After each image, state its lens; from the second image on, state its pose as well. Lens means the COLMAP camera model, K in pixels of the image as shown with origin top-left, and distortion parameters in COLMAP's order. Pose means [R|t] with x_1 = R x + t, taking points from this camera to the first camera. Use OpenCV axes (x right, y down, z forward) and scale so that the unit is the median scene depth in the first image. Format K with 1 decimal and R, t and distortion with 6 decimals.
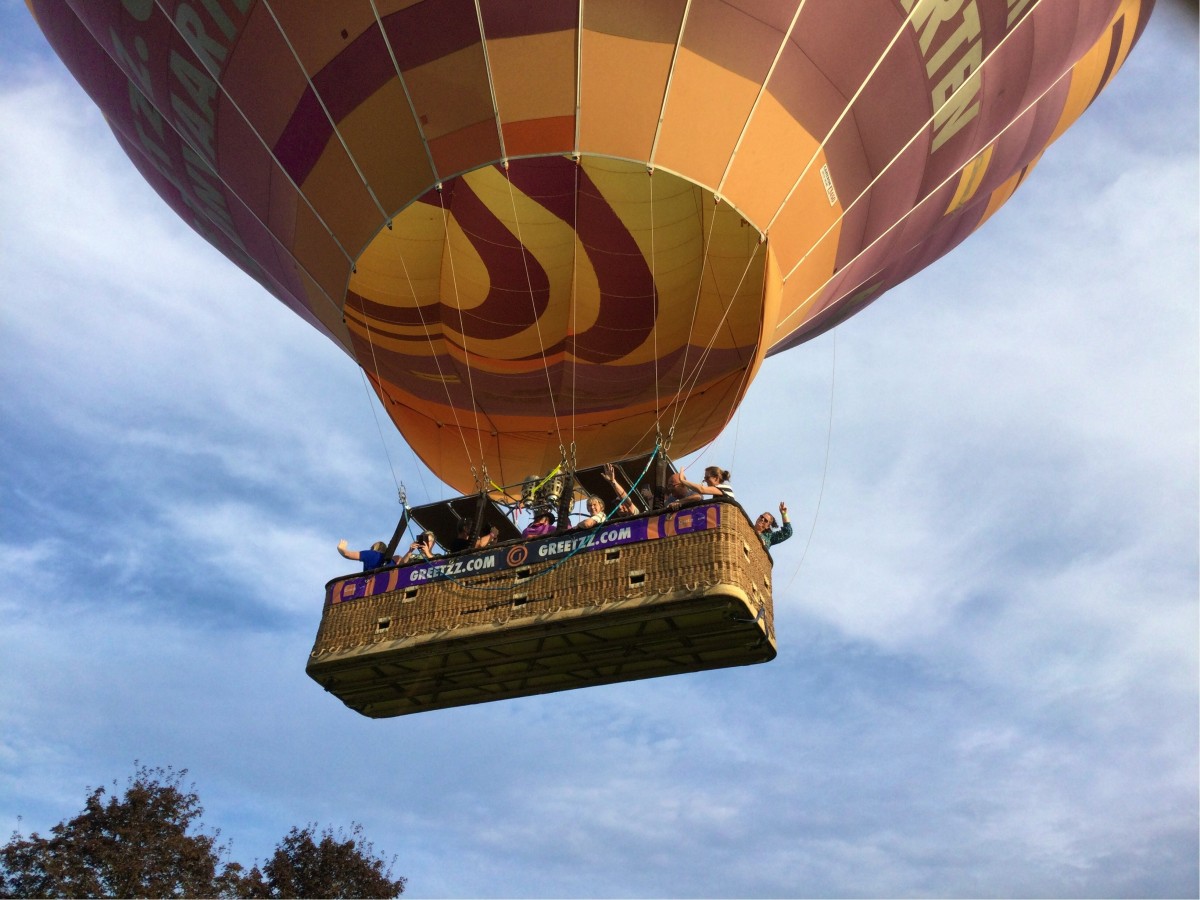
lens RADIAL K [[1093.2, 0, 595.9], [0, 1093.2, 474.0], [0, 0, 1]] dist [0.116090, -0.247188]
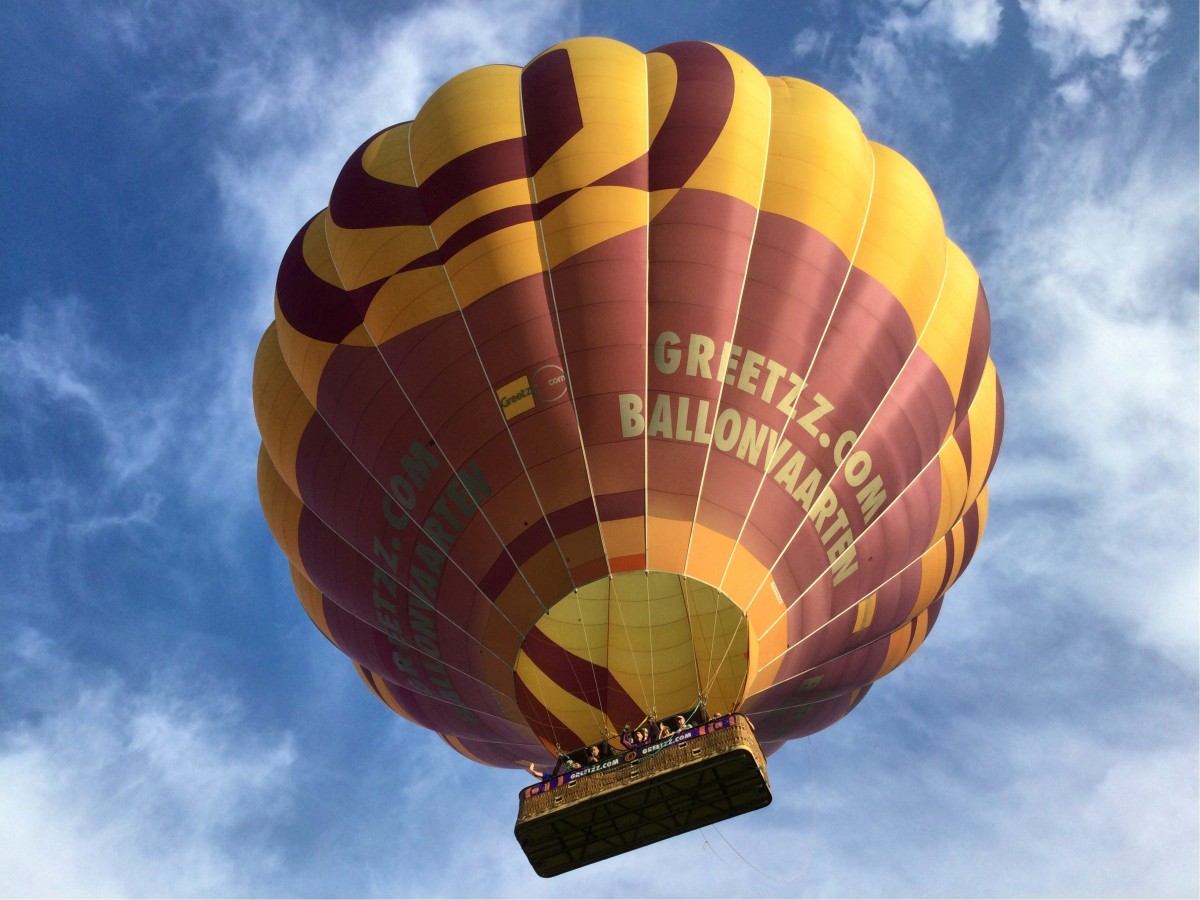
lens RADIAL K [[1093.2, 0, 595.9], [0, 1093.2, 474.0], [0, 0, 1]] dist [0.116090, -0.247188]
pose [[0.999653, -0.017620, 0.019564, -0.143680], [0.025002, 0.868203, -0.495579, 0.529518], [-0.008254, 0.495896, 0.868342, -0.796296]]
